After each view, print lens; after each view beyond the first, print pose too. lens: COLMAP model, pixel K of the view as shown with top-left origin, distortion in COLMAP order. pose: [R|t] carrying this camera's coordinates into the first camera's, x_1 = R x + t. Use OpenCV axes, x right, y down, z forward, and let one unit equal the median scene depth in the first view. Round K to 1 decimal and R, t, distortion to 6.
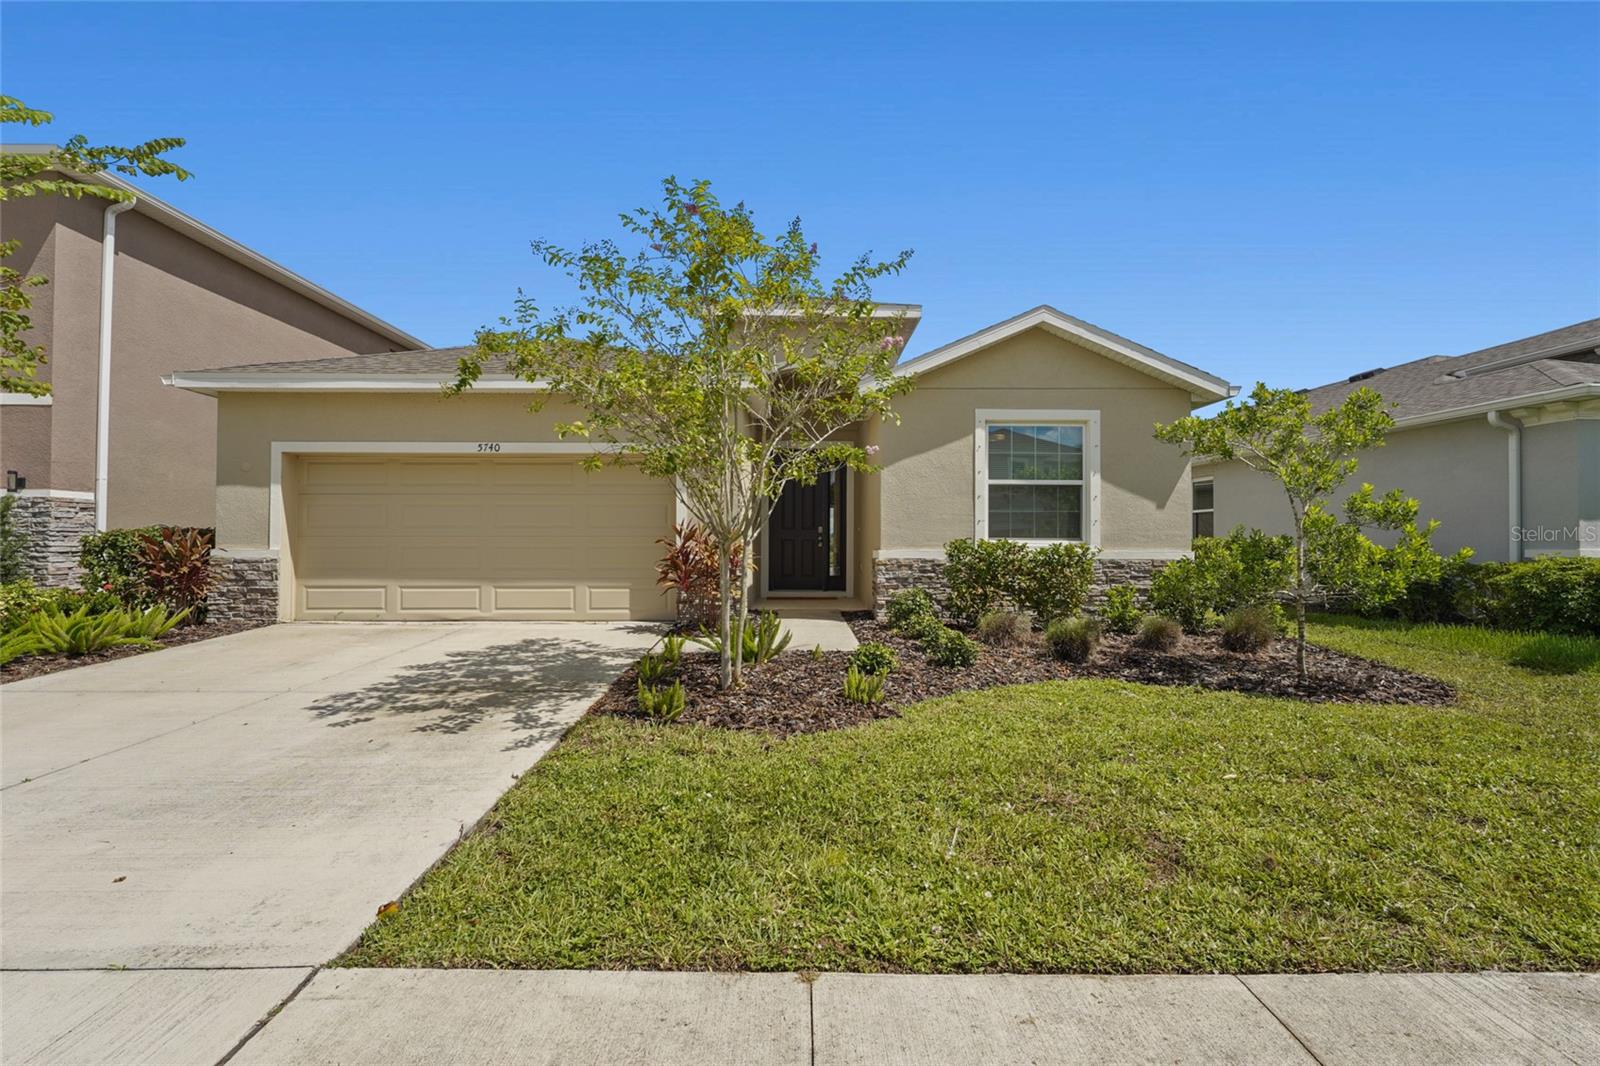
lens RADIAL K [[711.7, 0, 794.5], [0, 711.7, 530.1], [0, 0, 1]] dist [-0.001012, 0.001260]
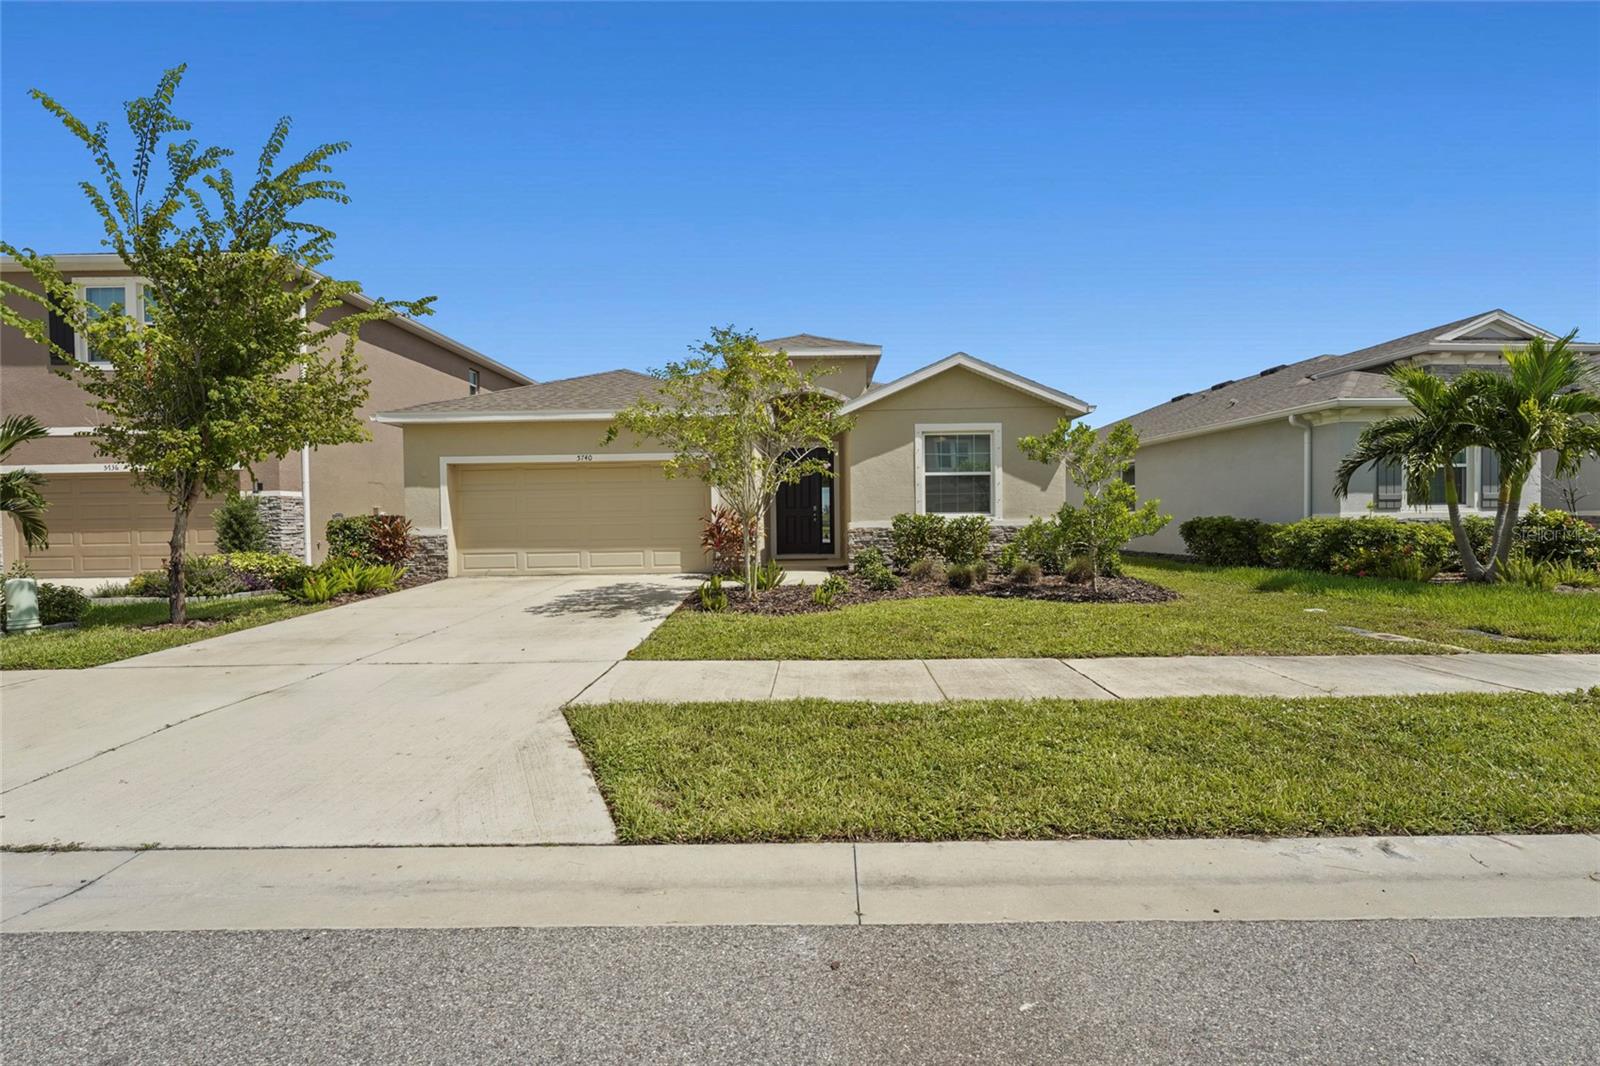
lens RADIAL K [[711.7, 0, 793.9], [0, 711.7, 534.9], [0, 0, 1]] dist [-0.001012, 0.001260]
pose [[0.999583, -0.017051, -0.023317, 0.038482], [0.017978, 0.999032, 0.040136, -0.007226], [0.022610, -0.040538, 0.998922, -0.478697]]
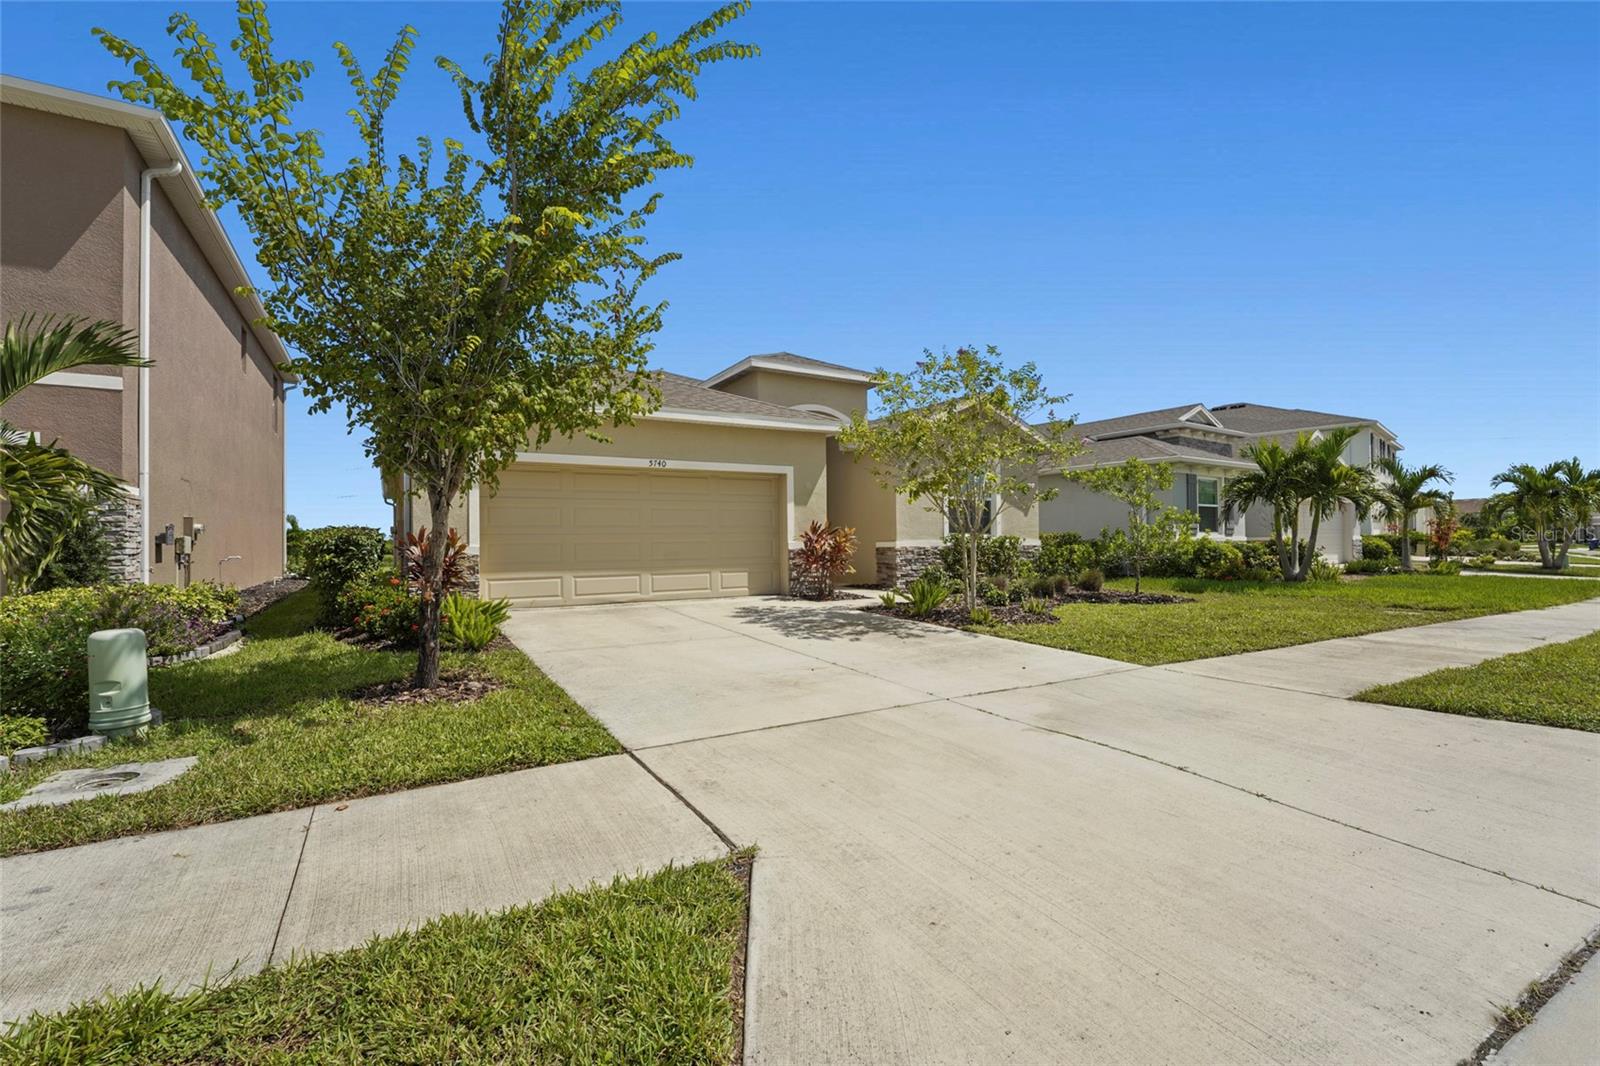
lens RADIAL K [[711.7, 0, 798.5], [0, 711.7, 535.5], [0, 0, 1]] dist [-0.001012, 0.001260]
pose [[0.866179, -0.006591, 0.499690, -0.846587], [0.003494, 0.999968, 0.007132, 0.003701], [-0.499721, -0.004431, 0.866175, -0.222029]]
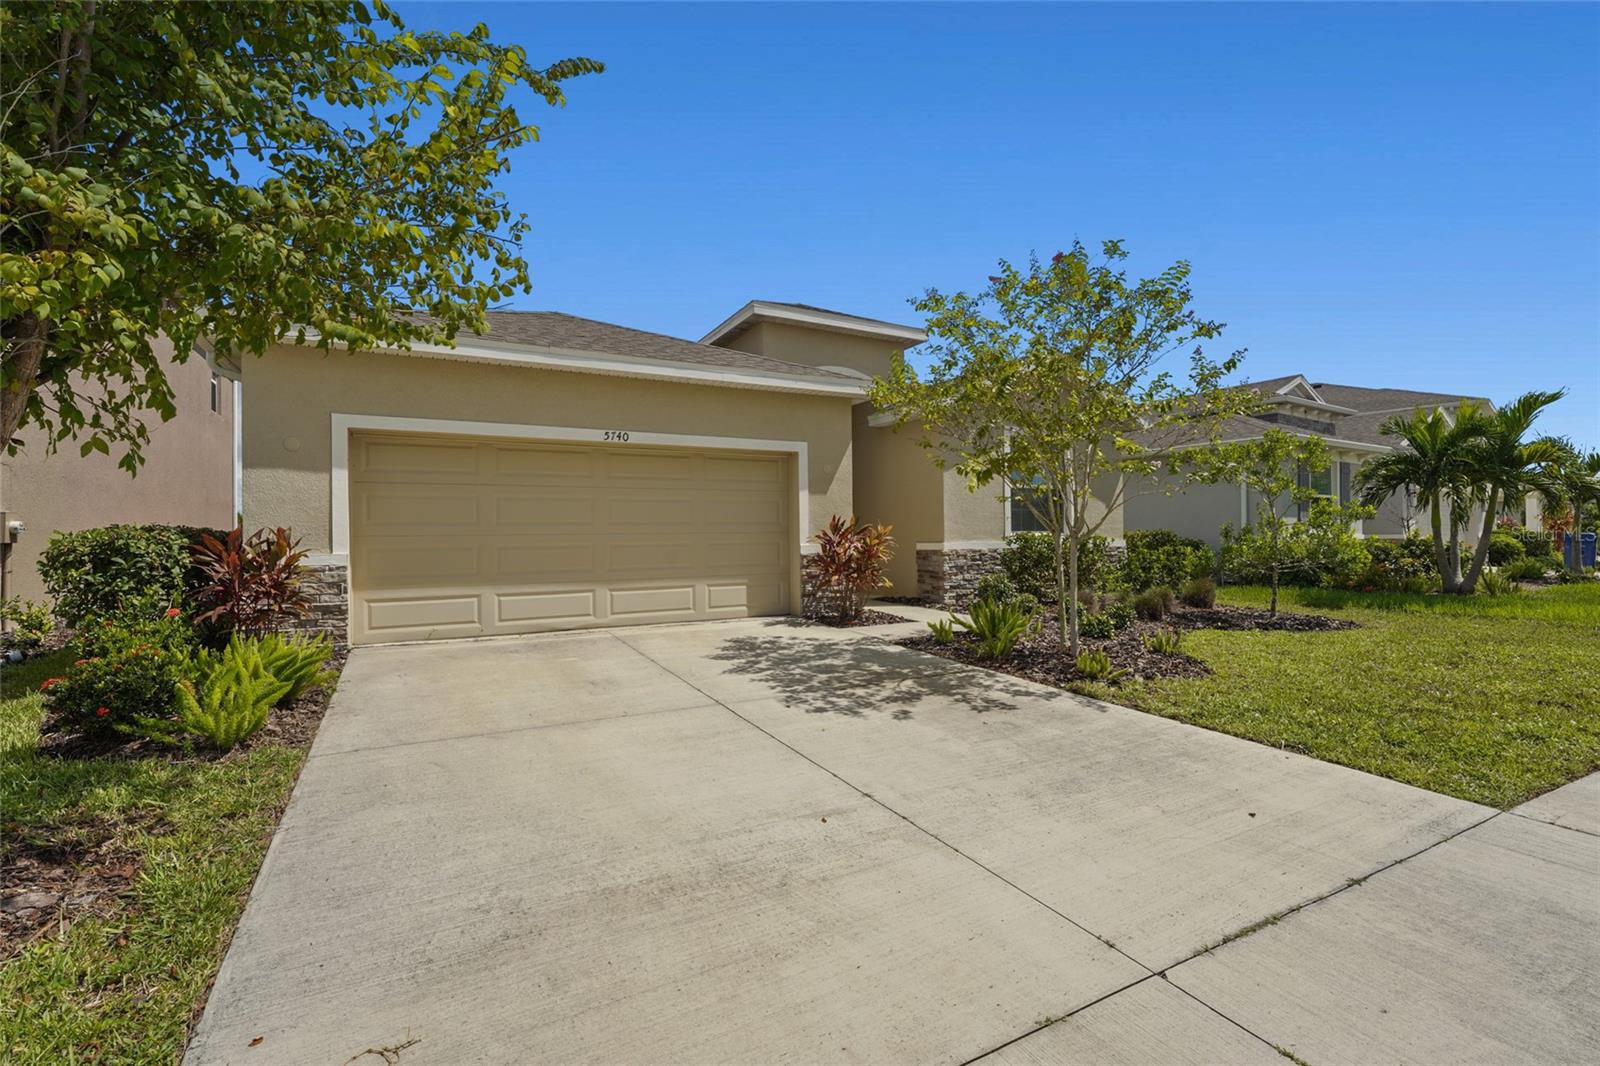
lens RADIAL K [[711.7, 0, 799.5], [0, 711.7, 534.1], [0, 0, 1]] dist [-0.001012, 0.001260]
pose [[0.882291, -0.009949, 0.470598, -0.653419], [0.003674, 0.999892, 0.014250, -0.003271], [-0.470689, -0.010844, 0.882232, 0.087590]]
